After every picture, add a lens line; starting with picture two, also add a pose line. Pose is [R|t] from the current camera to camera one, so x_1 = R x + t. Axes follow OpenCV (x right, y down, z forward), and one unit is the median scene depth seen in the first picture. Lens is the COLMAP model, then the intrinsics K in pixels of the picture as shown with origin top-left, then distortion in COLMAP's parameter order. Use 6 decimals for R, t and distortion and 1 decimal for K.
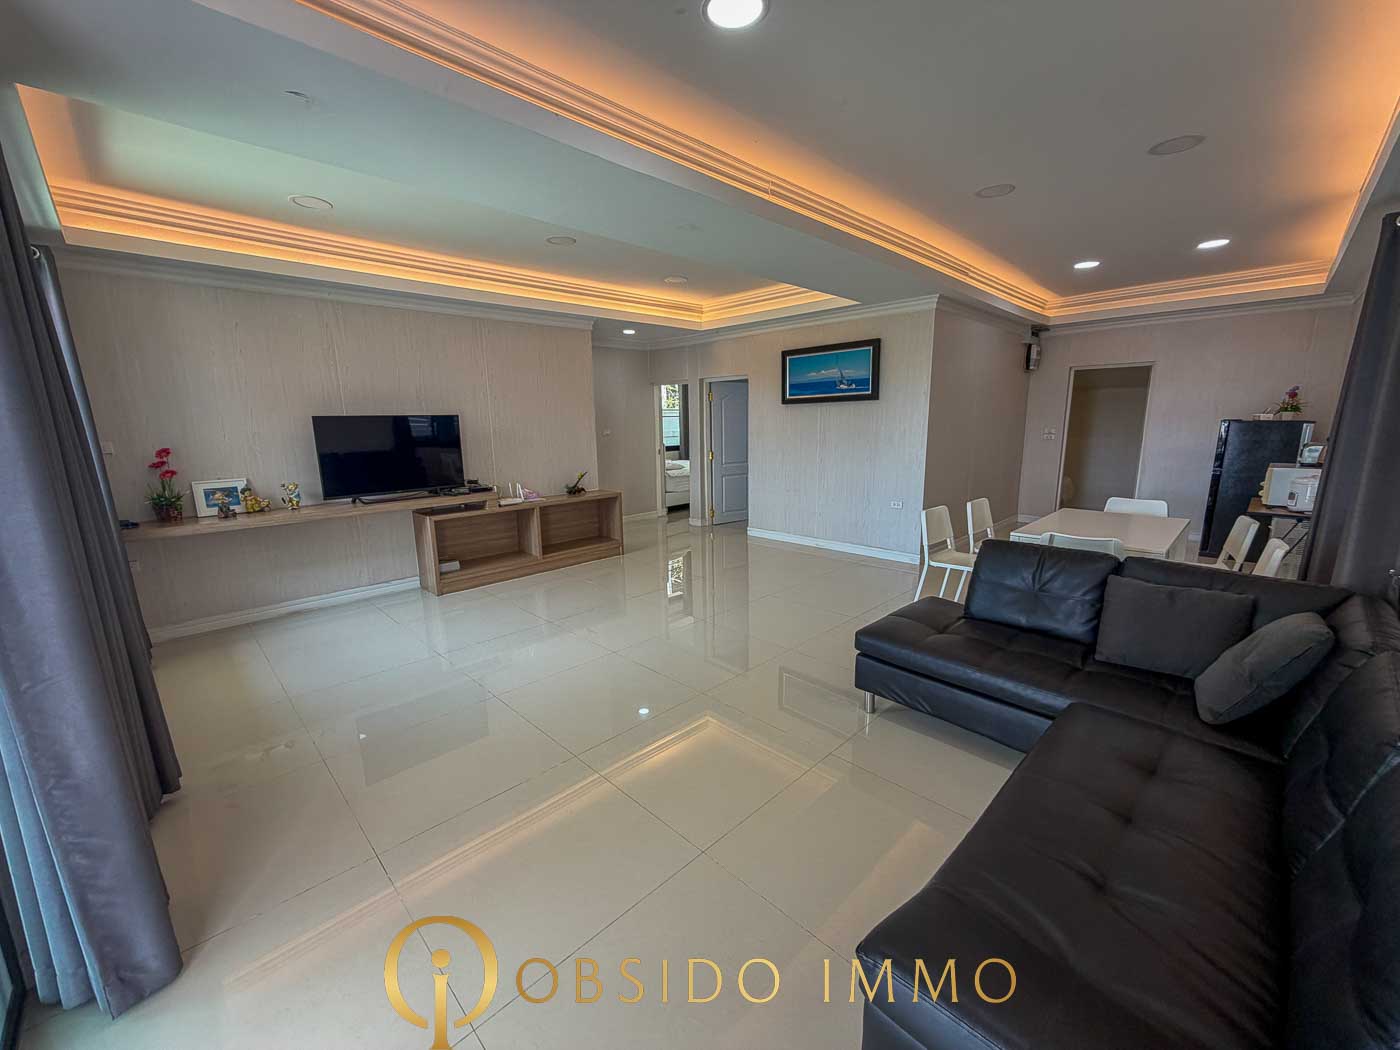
lens RADIAL K [[559.6, 0, 695.1], [0, 559.6, 528.3], [0, 0, 1]] dist [-0.000148, 0.000568]
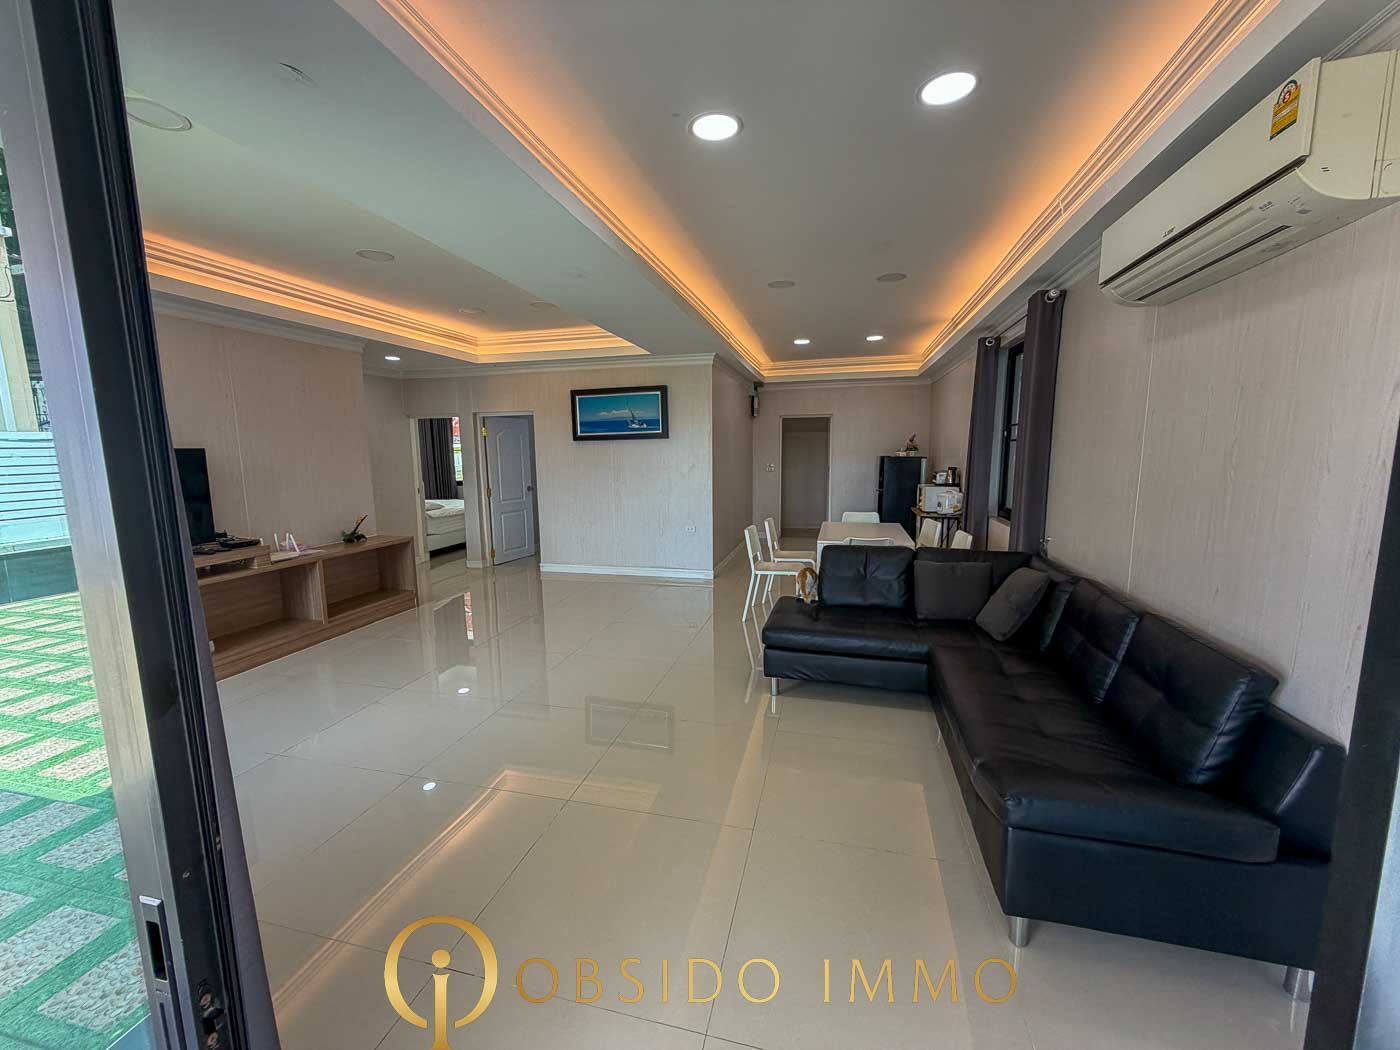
lens RADIAL K [[559.6, 0, 698.9], [0, 559.6, 529.9], [0, 0, 1]] dist [-0.000148, 0.000568]
pose [[0.856057, -0.066778, 0.512550, -0.207789], [0.097472, 0.994684, -0.033204, -0.000952], [-0.507608, 0.078383, 0.858015, 0.007810]]
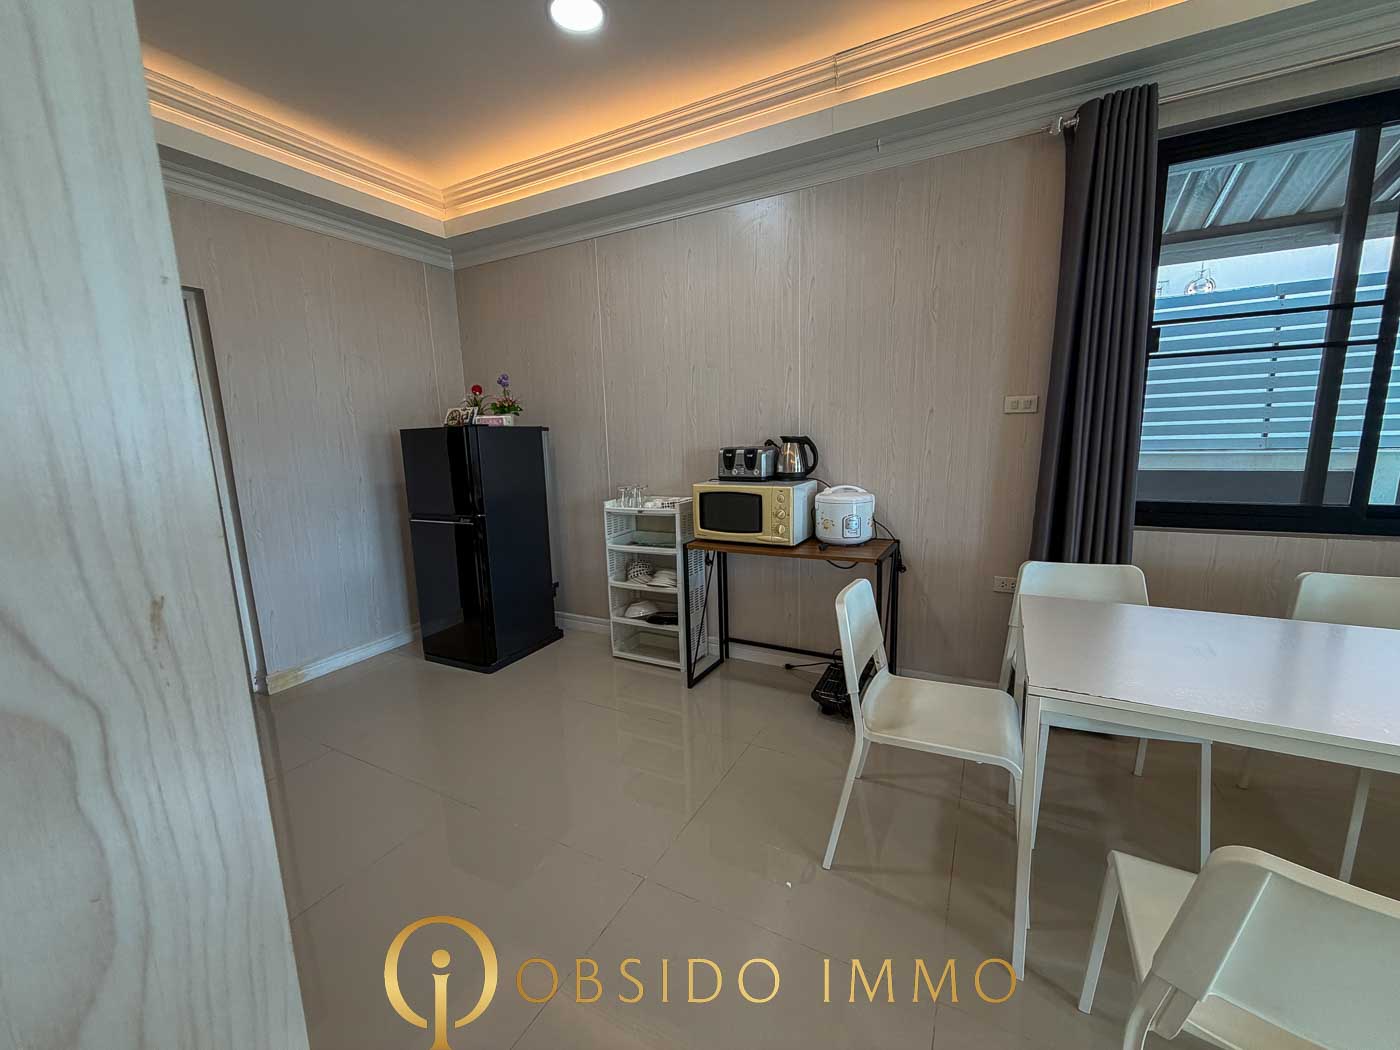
lens RADIAL K [[606.3, 0, 698.4], [0, 606.3, 531.8], [0, 0, 1]] dist [0.004508, 0.000614]
pose [[-0.261948, -0.135962, 0.955457, 0.301058], [0.222032, 0.954979, 0.196766, -0.152725], [-0.939194, 0.263685, -0.219966, 0.900607]]
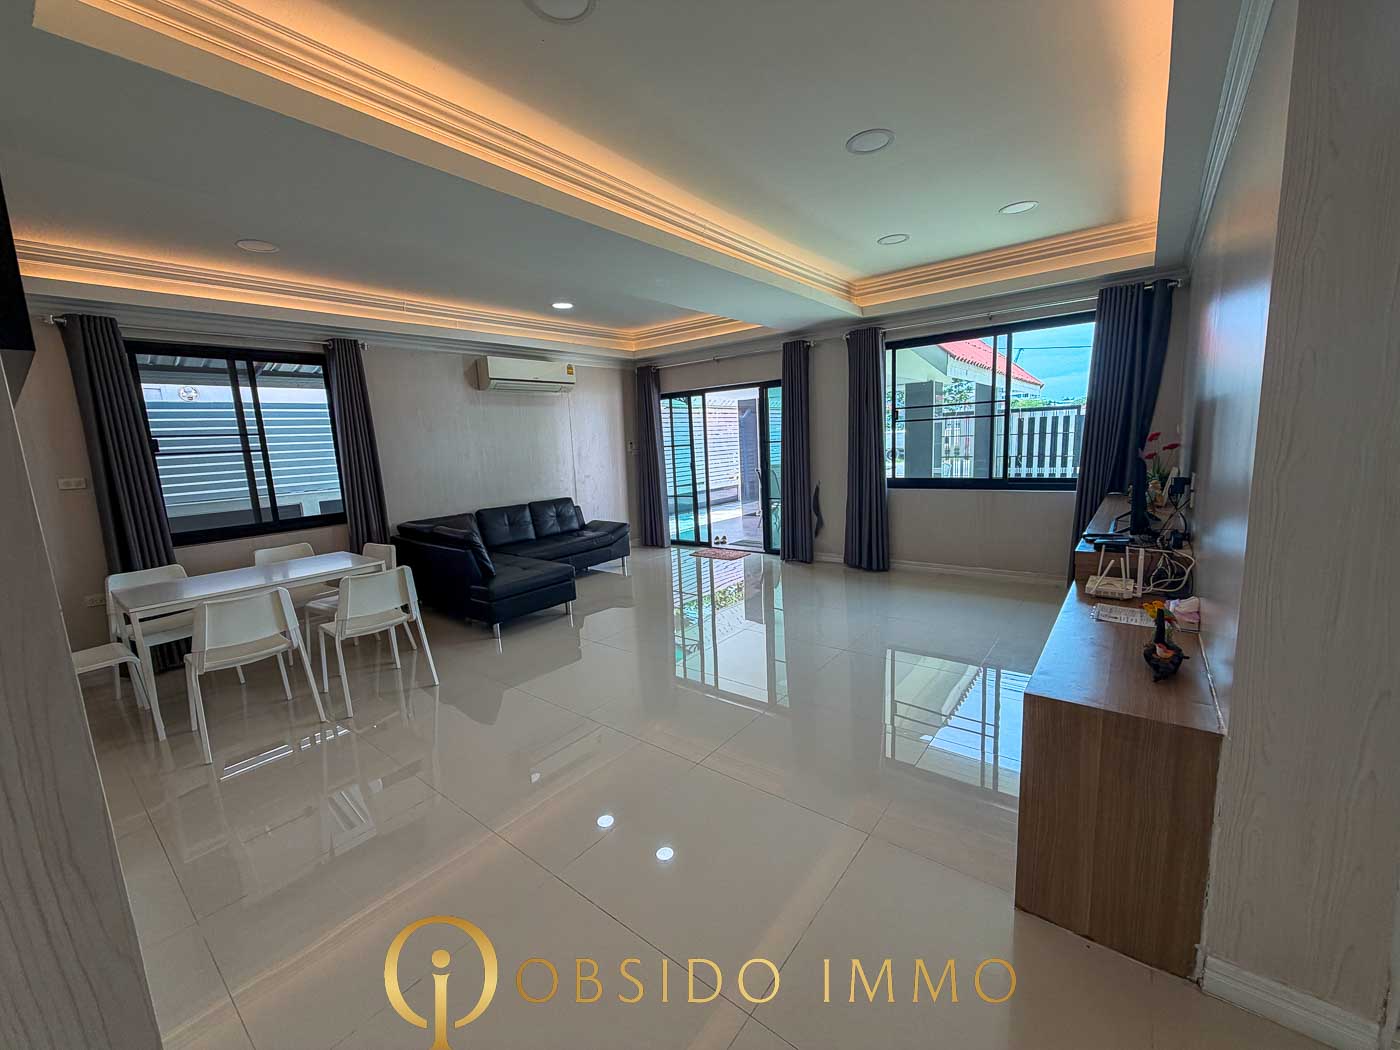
lens RADIAL K [[559.6, 0, 704.0], [0, 559.6, 532.6], [0, 0, 1]] dist [-0.000148, 0.000568]
pose [[-0.994856, 0.070276, -0.072964, 0.003638], [0.040189, 0.934939, 0.352525, -0.245789], [0.092991, 0.347779, -0.932954, 1.244156]]
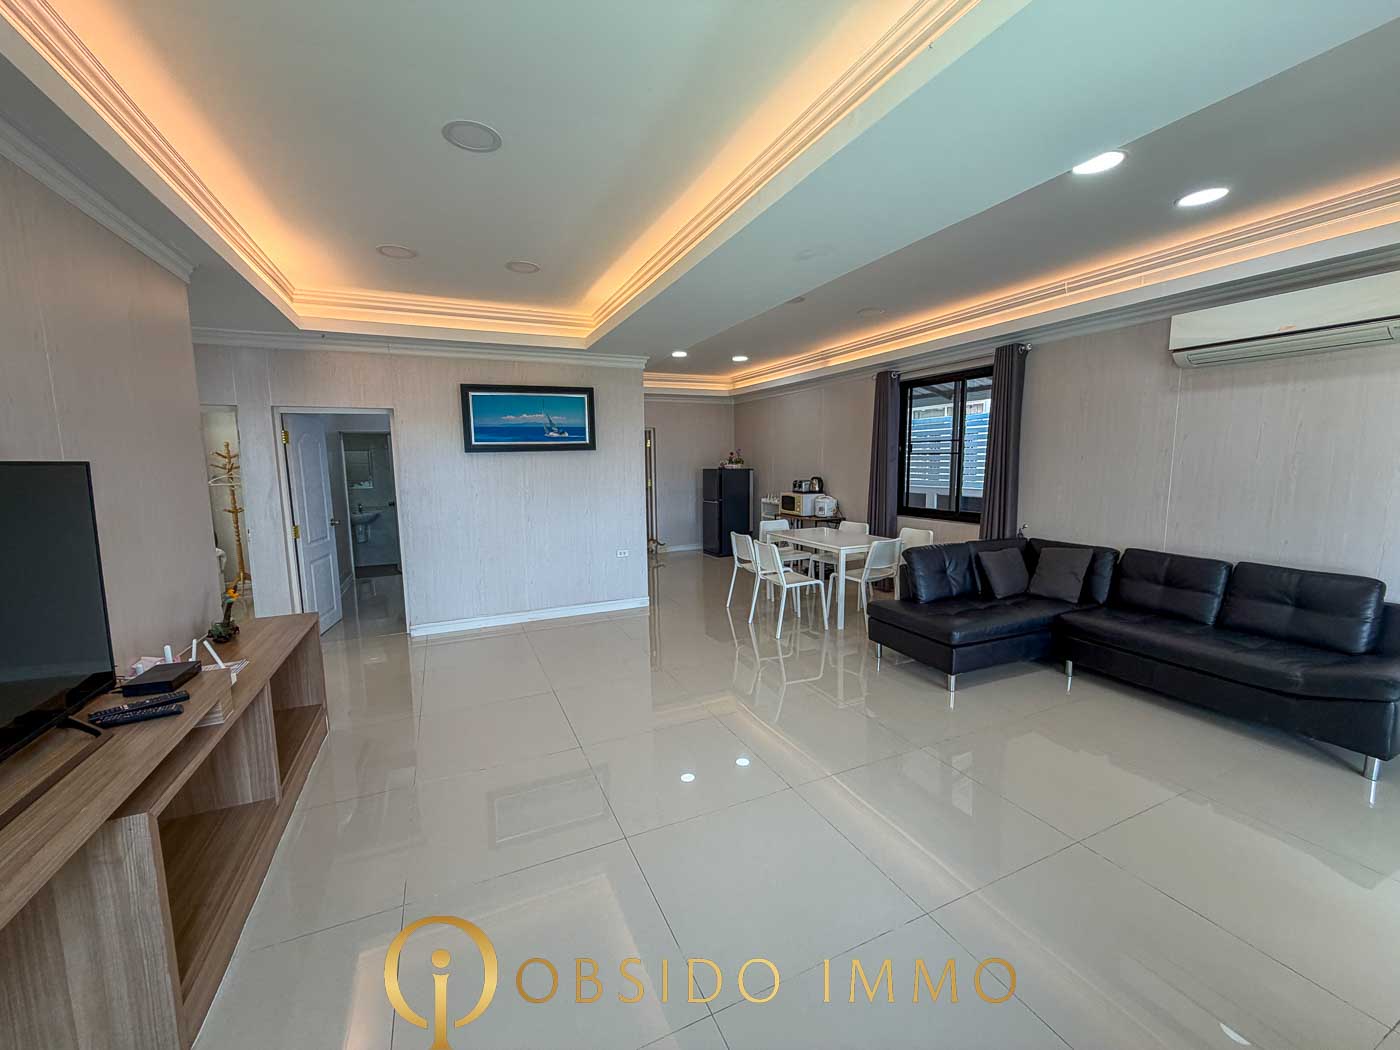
lens RADIAL K [[559.6, 0, 700.1], [0, 559.6, 529.9], [0, 0, 1]] dist [-0.000148, 0.000568]
pose [[0.343351, -0.106918, 0.933102, -0.513482], [0.191290, 0.980636, 0.041976, -0.097043], [-0.919521, 0.164081, 0.357154, 0.494760]]
